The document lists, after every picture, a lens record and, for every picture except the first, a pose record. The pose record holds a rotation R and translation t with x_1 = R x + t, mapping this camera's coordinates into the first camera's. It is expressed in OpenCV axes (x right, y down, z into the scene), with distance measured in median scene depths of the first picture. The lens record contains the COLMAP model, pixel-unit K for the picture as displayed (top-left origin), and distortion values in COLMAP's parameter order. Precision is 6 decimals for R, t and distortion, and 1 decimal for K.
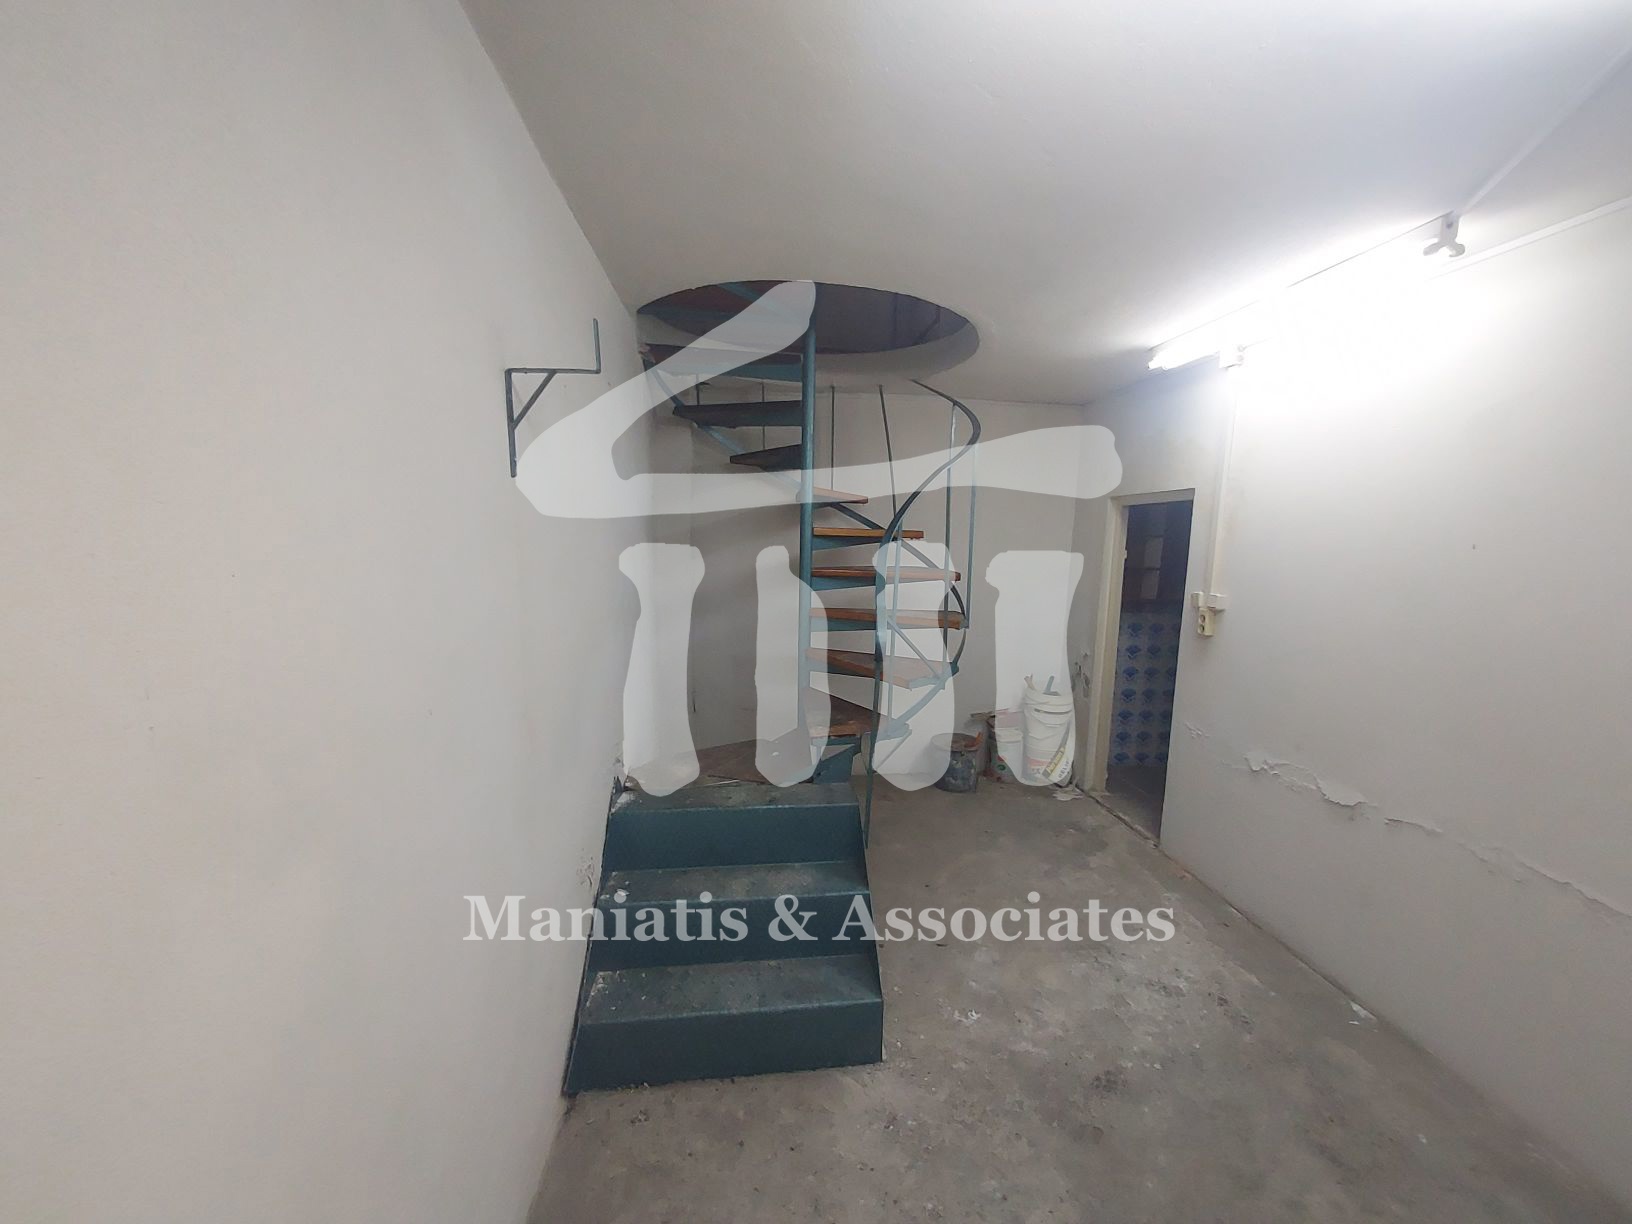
lens RADIAL K [[649.1, 0, 817.4], [0, 649.1, 615.8], [0, 0, 1]] dist [0.000857, -0.000340]
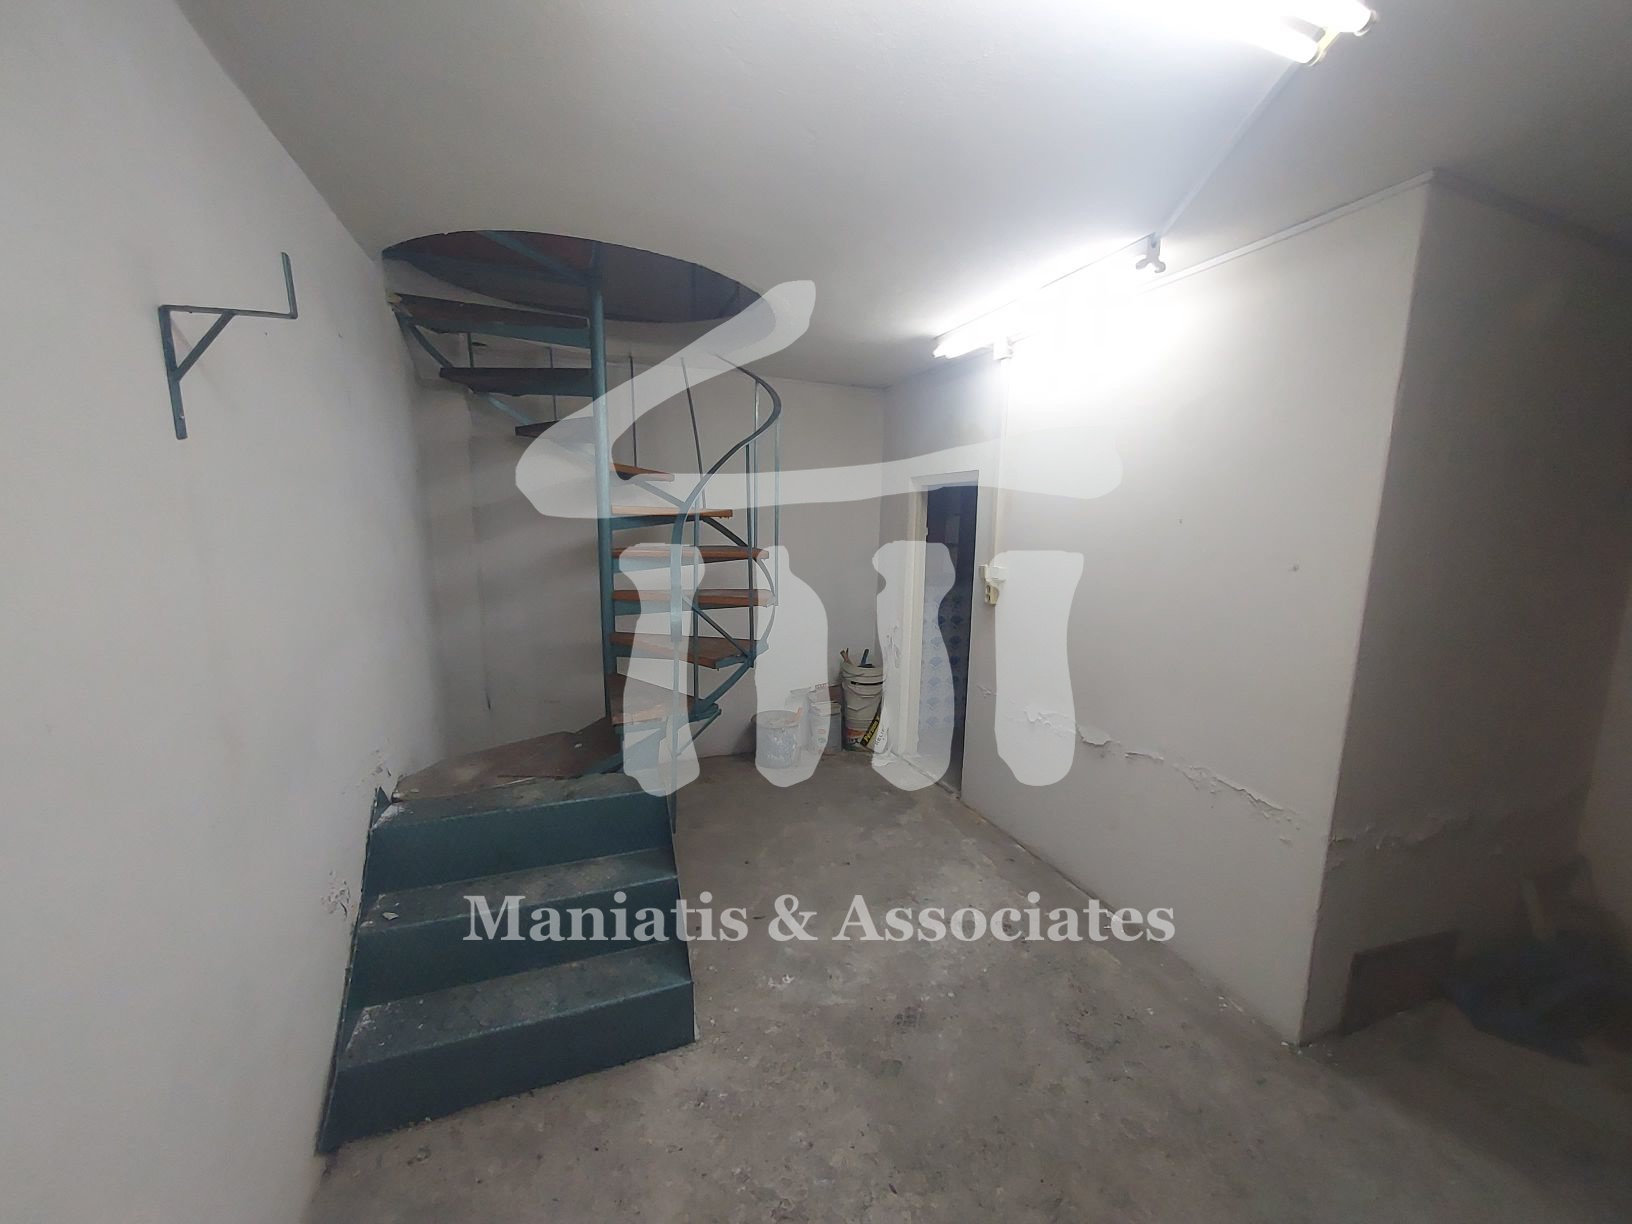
lens RADIAL K [[649.1, 0, 863.0], [0, 649.1, 621.8], [0, 0, 1]] dist [0.000857, -0.000340]
pose [[0.967147, -0.042409, 0.250654, 0.123069], [0.035218, 0.998831, 0.033108, 0.017713], [-0.251765, -0.023193, 0.967510, -0.014973]]
